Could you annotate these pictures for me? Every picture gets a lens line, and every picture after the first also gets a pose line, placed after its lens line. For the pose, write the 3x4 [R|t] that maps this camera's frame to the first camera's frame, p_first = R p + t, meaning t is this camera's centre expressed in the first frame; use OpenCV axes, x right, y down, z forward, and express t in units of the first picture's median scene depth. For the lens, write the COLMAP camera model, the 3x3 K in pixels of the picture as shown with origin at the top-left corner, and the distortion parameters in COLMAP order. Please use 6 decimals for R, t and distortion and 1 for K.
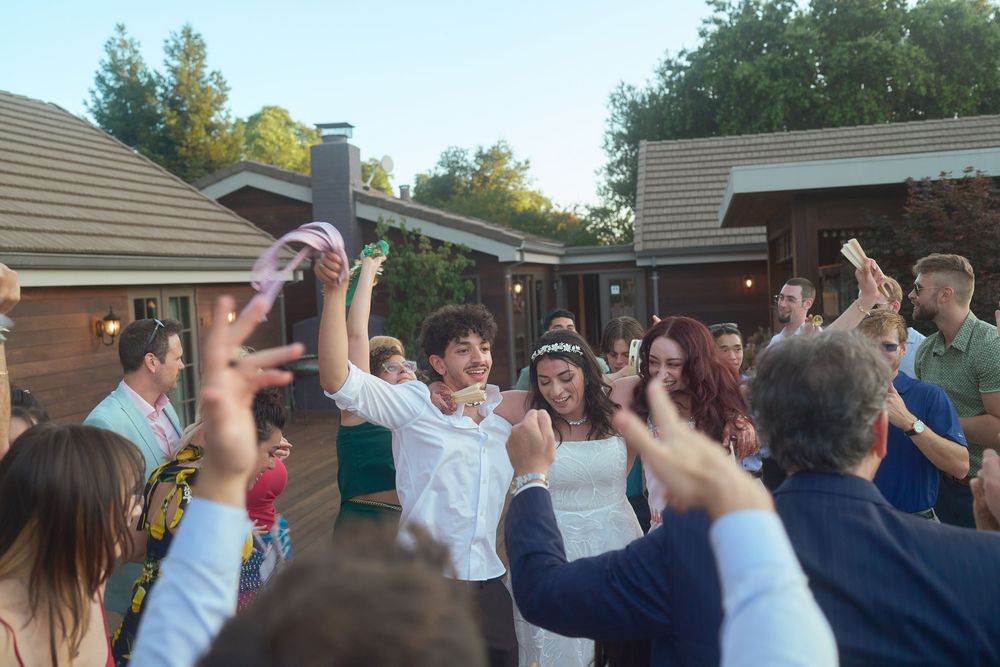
lens RADIAL K [[1004.7, 0, 500.0], [0, 1004.7, 333.5], [0, 0, 1]] dist [0.130977, 0.003583]
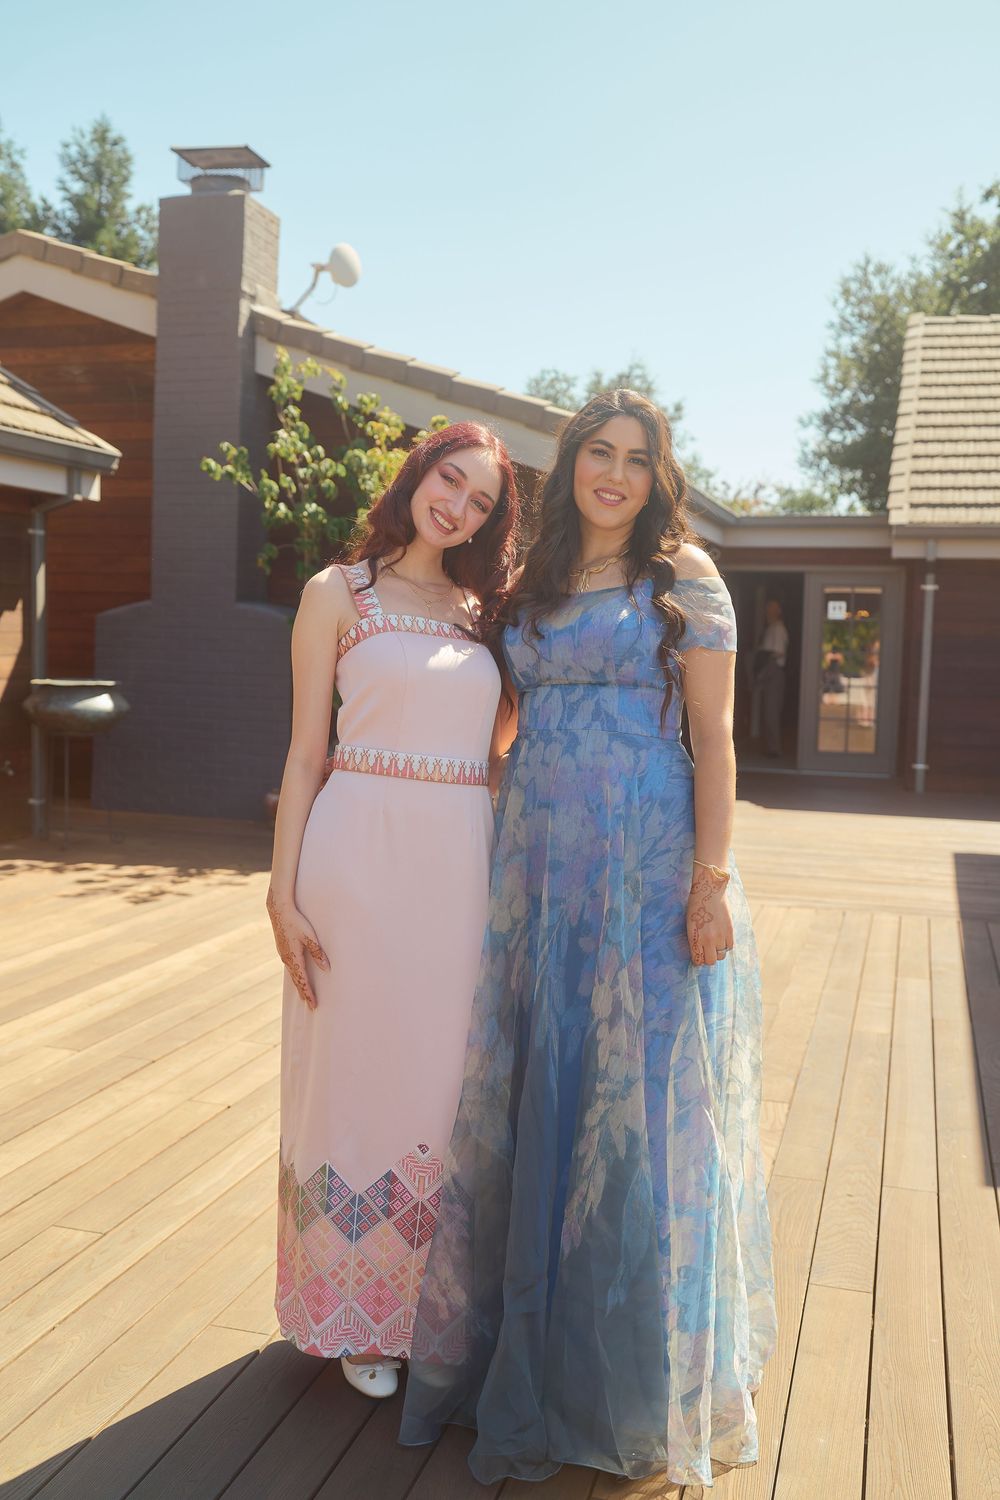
lens RADIAL K [[1448.9, 0, 495.0], [0, 1448.9, 823.1], [0, 0, 1]] dist [0.007100, 0.006706]
pose [[0.992909, 0.086924, -0.081091, 0.012545], [-0.080699, 0.993750, 0.077129, 0.008902], [0.087289, -0.070039, 0.993718, 0.187803]]
